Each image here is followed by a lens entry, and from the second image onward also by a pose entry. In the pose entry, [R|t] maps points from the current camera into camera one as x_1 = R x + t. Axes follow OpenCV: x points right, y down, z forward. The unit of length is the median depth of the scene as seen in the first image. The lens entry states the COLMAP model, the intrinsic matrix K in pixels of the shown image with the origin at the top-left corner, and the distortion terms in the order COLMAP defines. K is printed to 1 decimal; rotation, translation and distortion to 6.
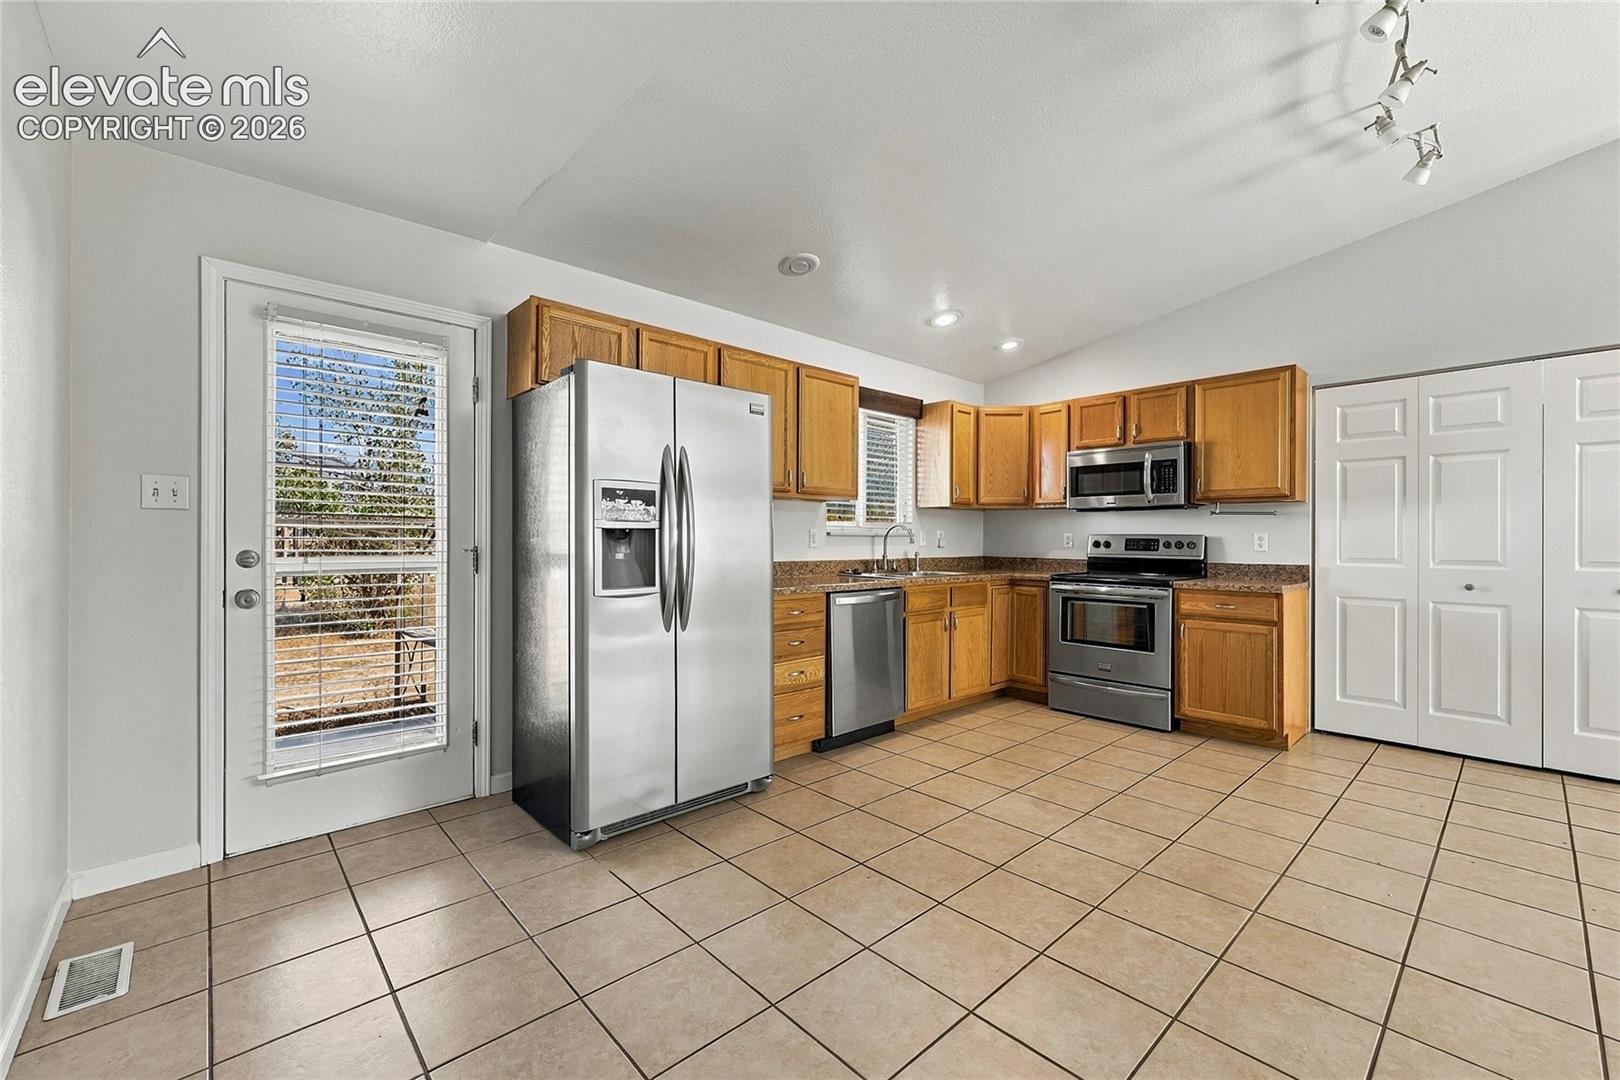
lens RADIAL K [[661.7, 0, 807.4], [0, 661.7, 538.8], [0, 0, 1]] dist [-0.001161, -0.000291]
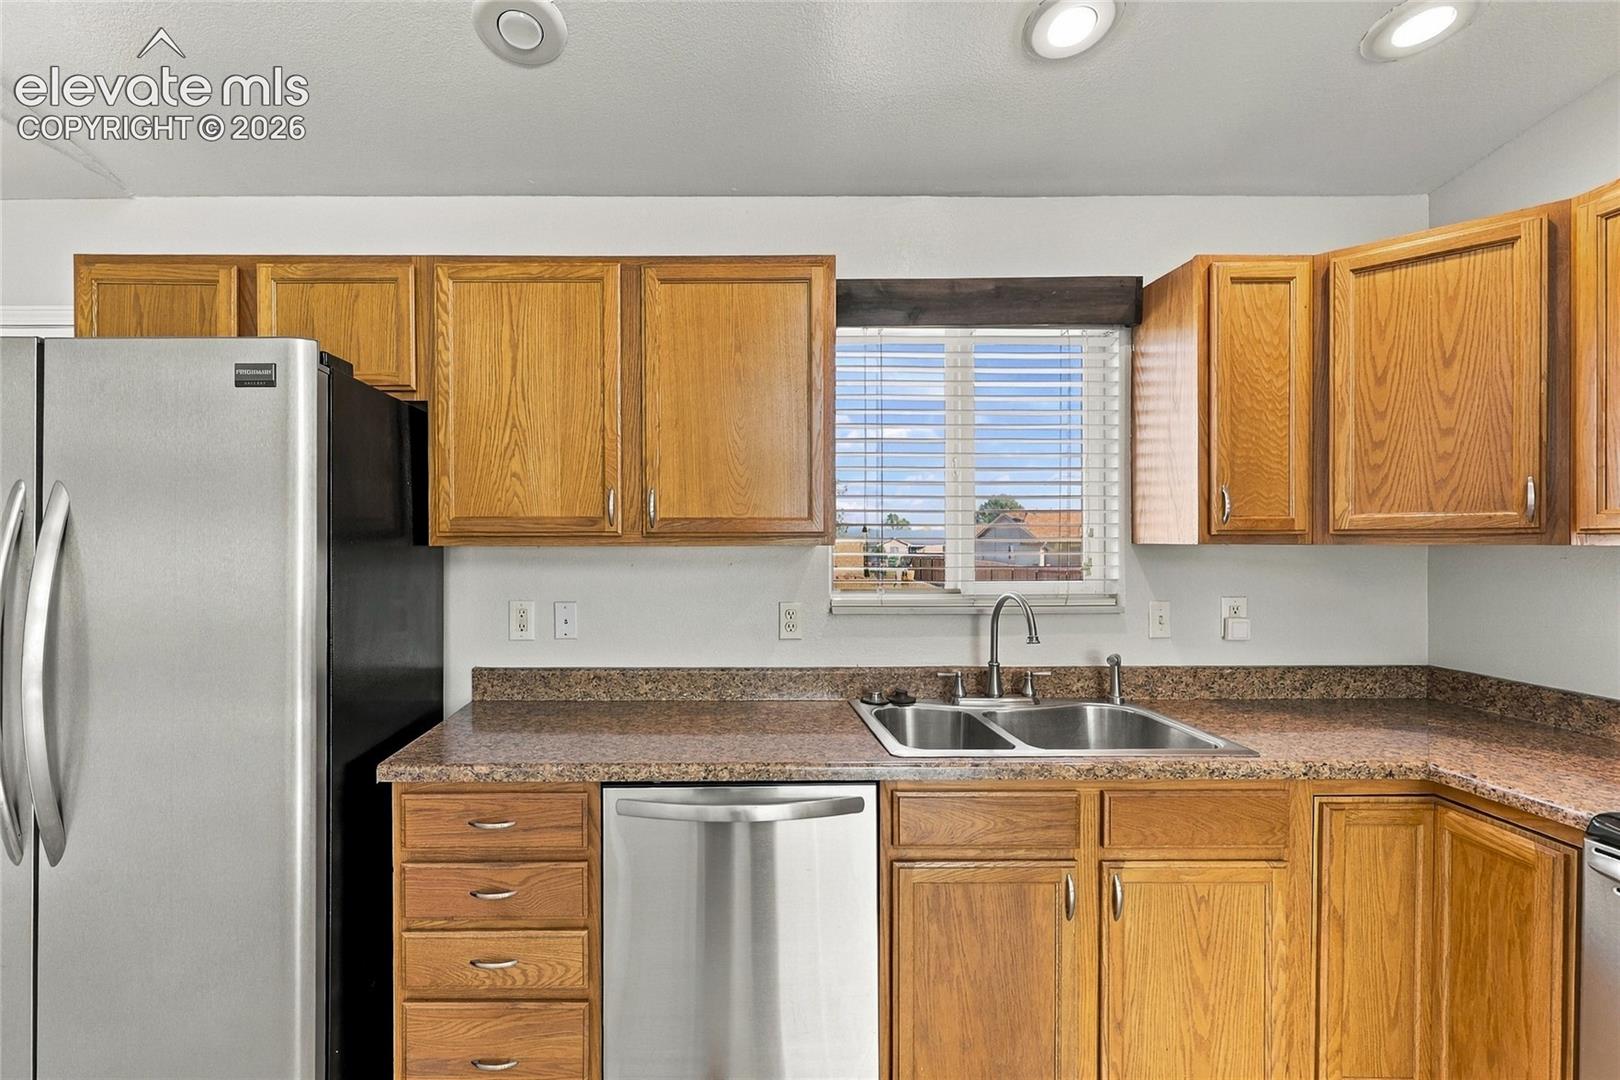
lens RADIAL K [[712.3, 0, 724.0], [0, 712.3, 546.0], [0, 0, 1]] dist [0.007509, -0.000631]
pose [[0.739470, -0.001075, -0.673189, 0.314386], [0.004947, 0.999980, 0.003837, -0.055511], [0.673171, -0.006168, 0.739461, 0.573346]]
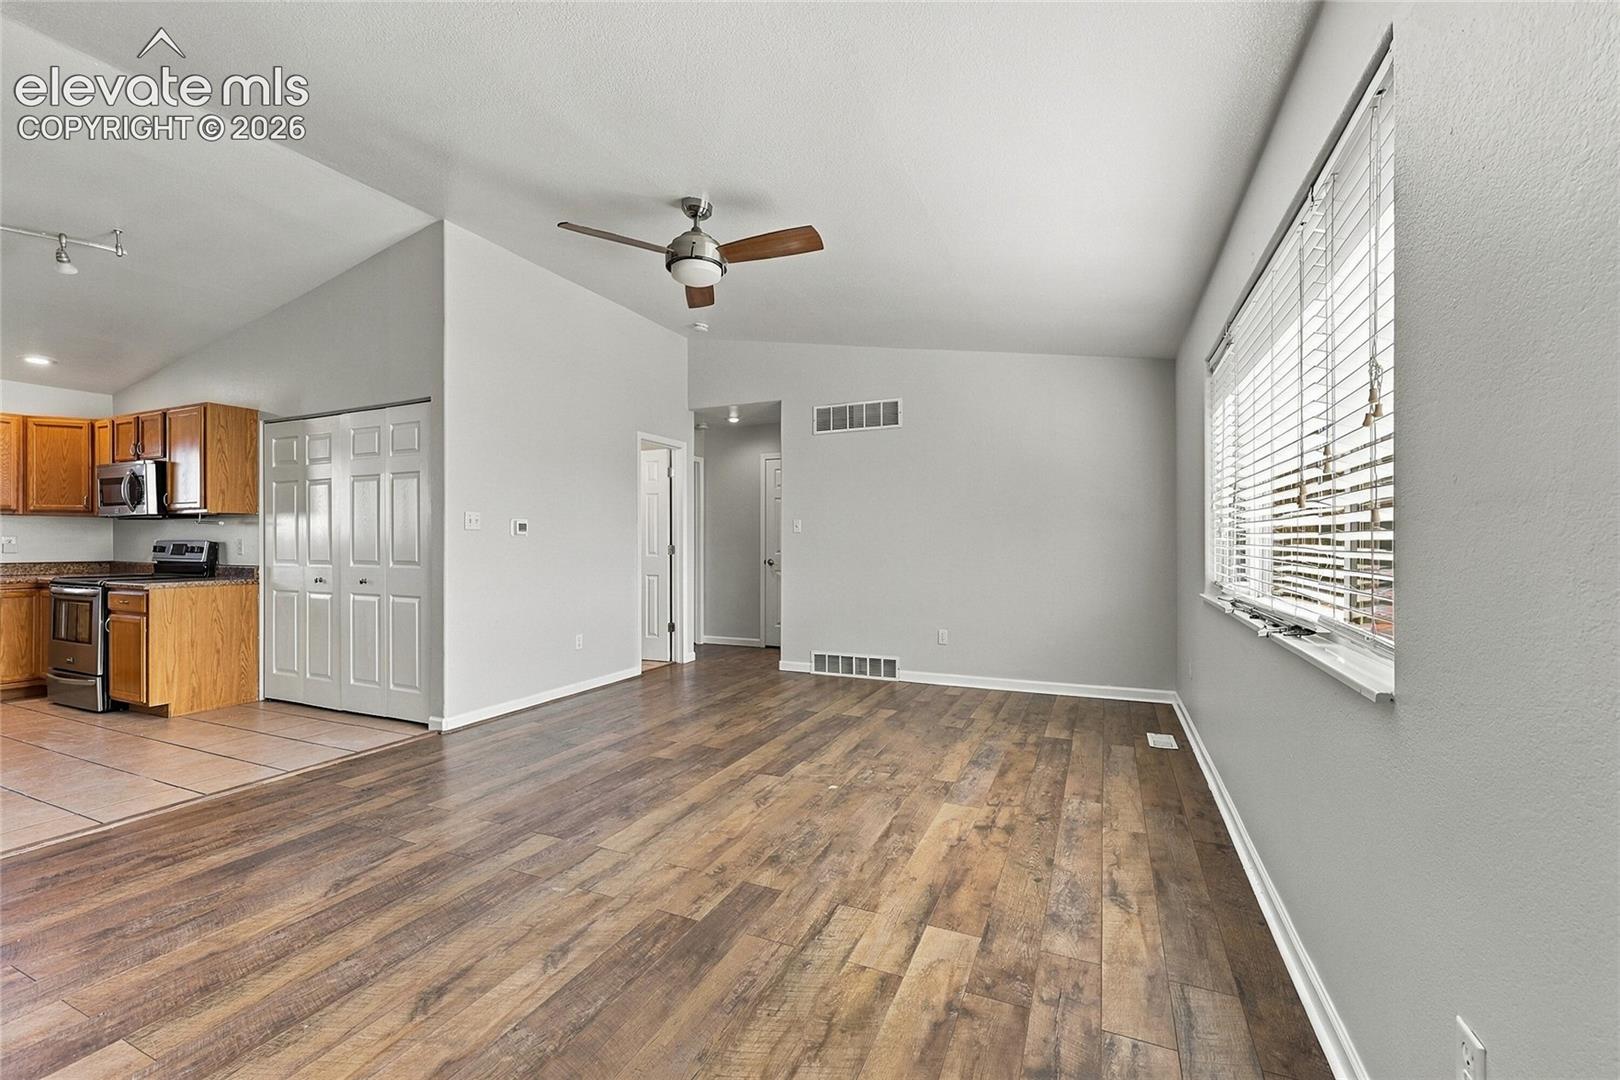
lens RADIAL K [[661.7, 0, 807.6], [0, 661.7, 541.0], [0, 0, 1]] dist [-0.001161, -0.000291]
pose [[0.918470, -0.000281, 0.395492, 1.099174], [0.000451, 1.000000, -0.000336, -0.005059], [-0.395492, 0.000487, 0.918469, -0.482542]]
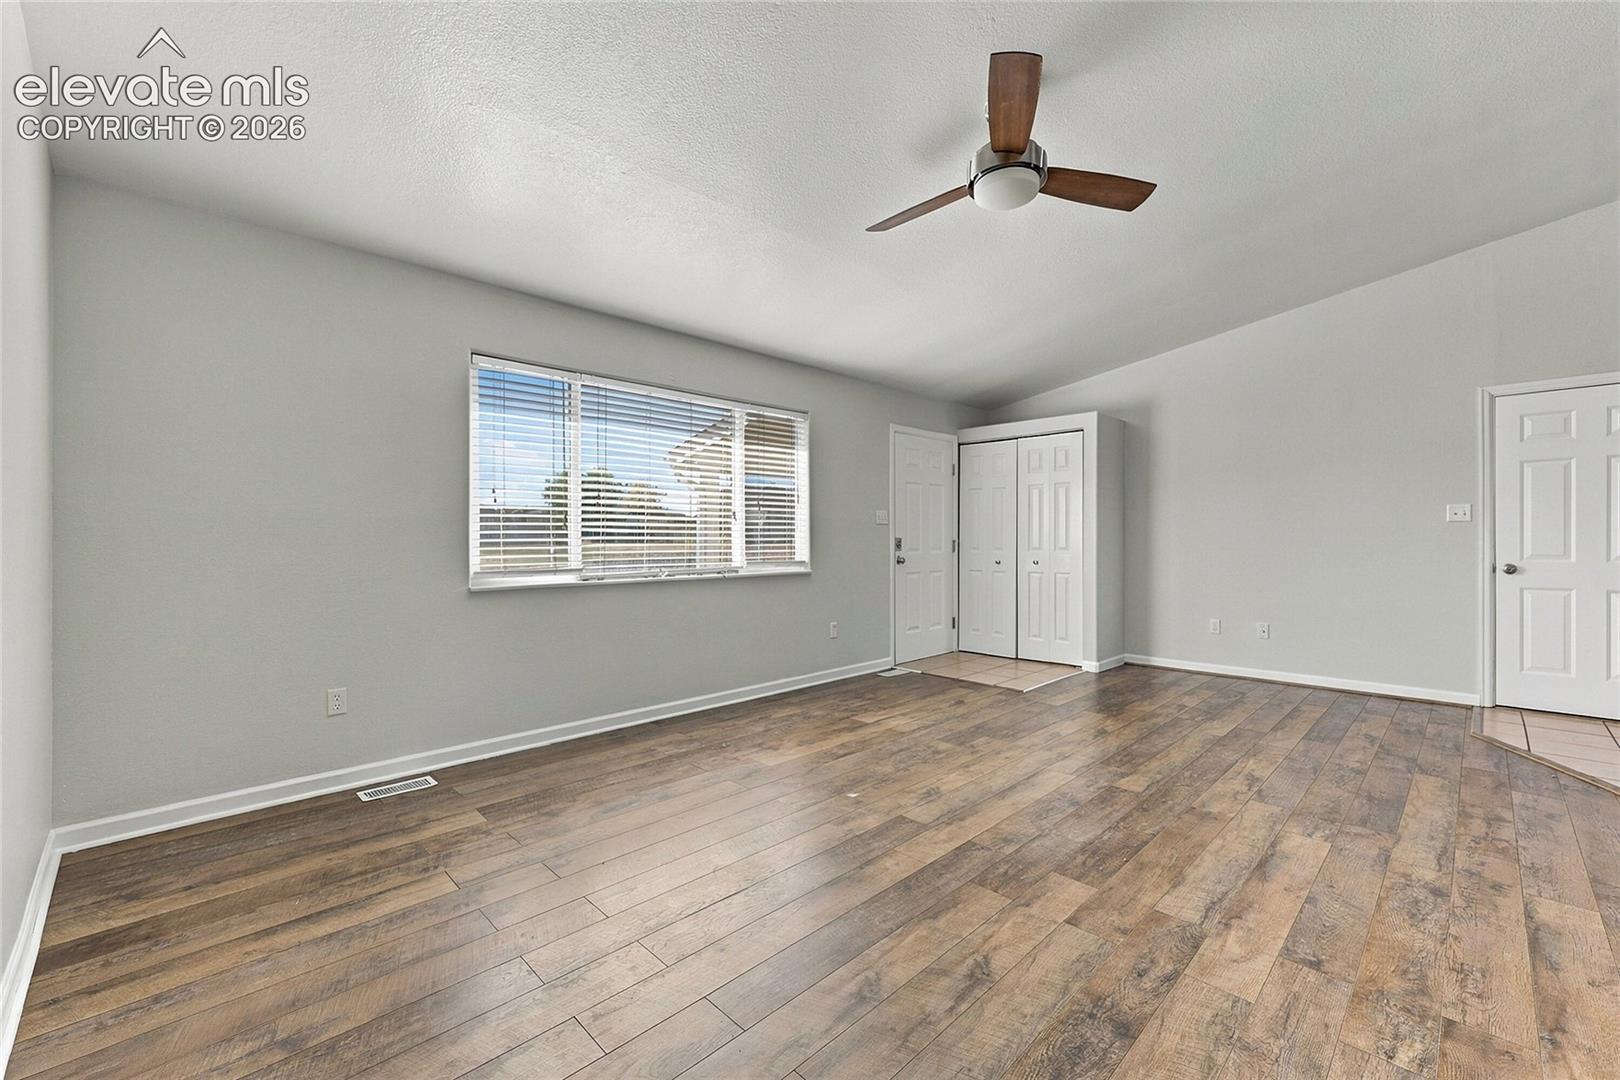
lens RADIAL K [[661.7, 0, 805.4], [0, 661.7, 541.0], [0, 0, 1]] dist [-0.001161, -0.000291]
pose [[-0.999446, 0.000993, -0.033268, 1.479504], [0.000791, 0.999981, 0.006091, -0.000399], [0.033273, 0.006061, -0.999428, 0.840301]]
